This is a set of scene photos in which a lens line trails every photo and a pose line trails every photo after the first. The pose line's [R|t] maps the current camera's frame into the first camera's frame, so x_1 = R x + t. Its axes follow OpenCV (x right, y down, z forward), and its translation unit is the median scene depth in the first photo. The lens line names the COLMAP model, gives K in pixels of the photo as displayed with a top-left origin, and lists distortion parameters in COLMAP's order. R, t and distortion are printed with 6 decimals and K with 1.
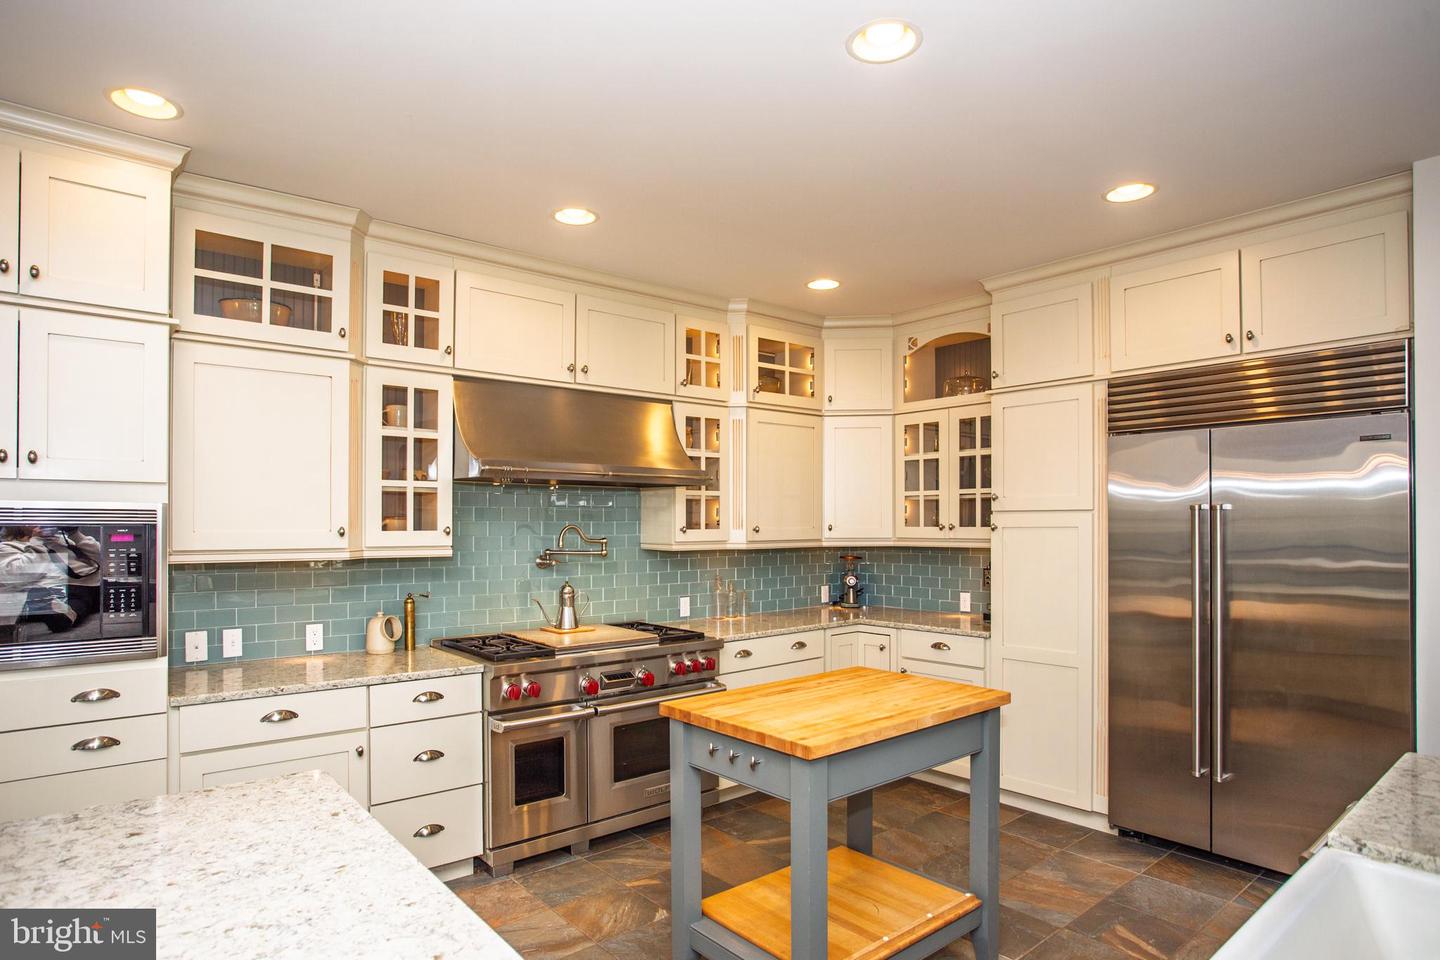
lens RADIAL K [[821.7, 0, 739.6], [0, 821.7, 511.3], [0, 0, 1]] dist [-0.027887, -0.000119]
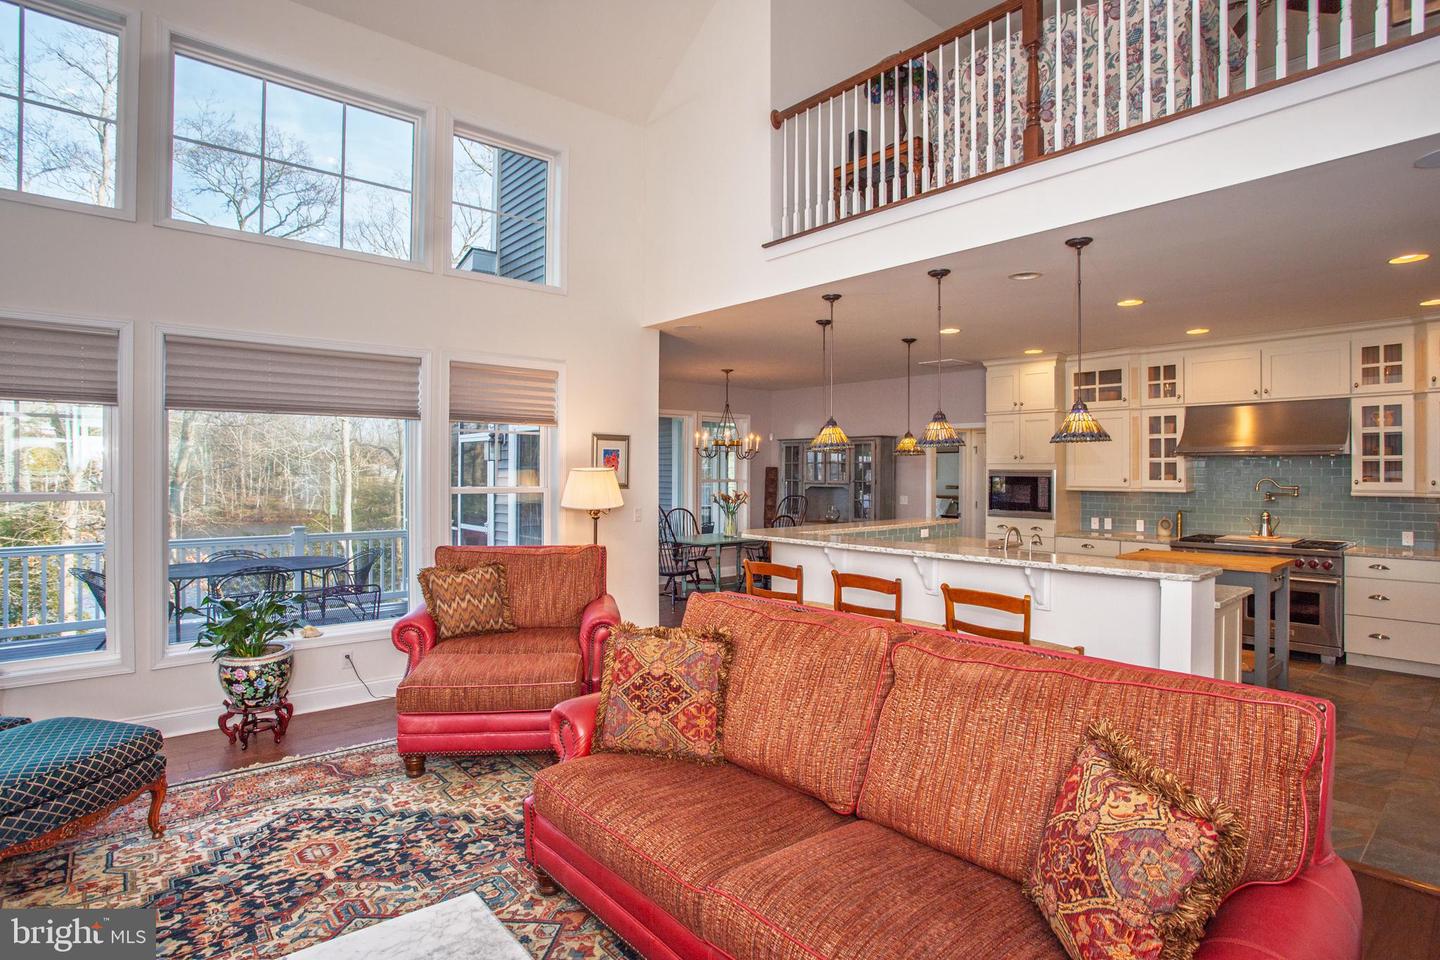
lens RADIAL K [[697.6, 0, 721.4], [0, 697.6, 473.8], [0, 0, 1]] dist [-0.001019, -0.000178]
pose [[0.009428, 0.000004, -0.999956, 1.500196], [0.011856, 0.999930, 0.000116, -0.008461], [0.999885, -0.011857, 0.009427, -0.221919]]
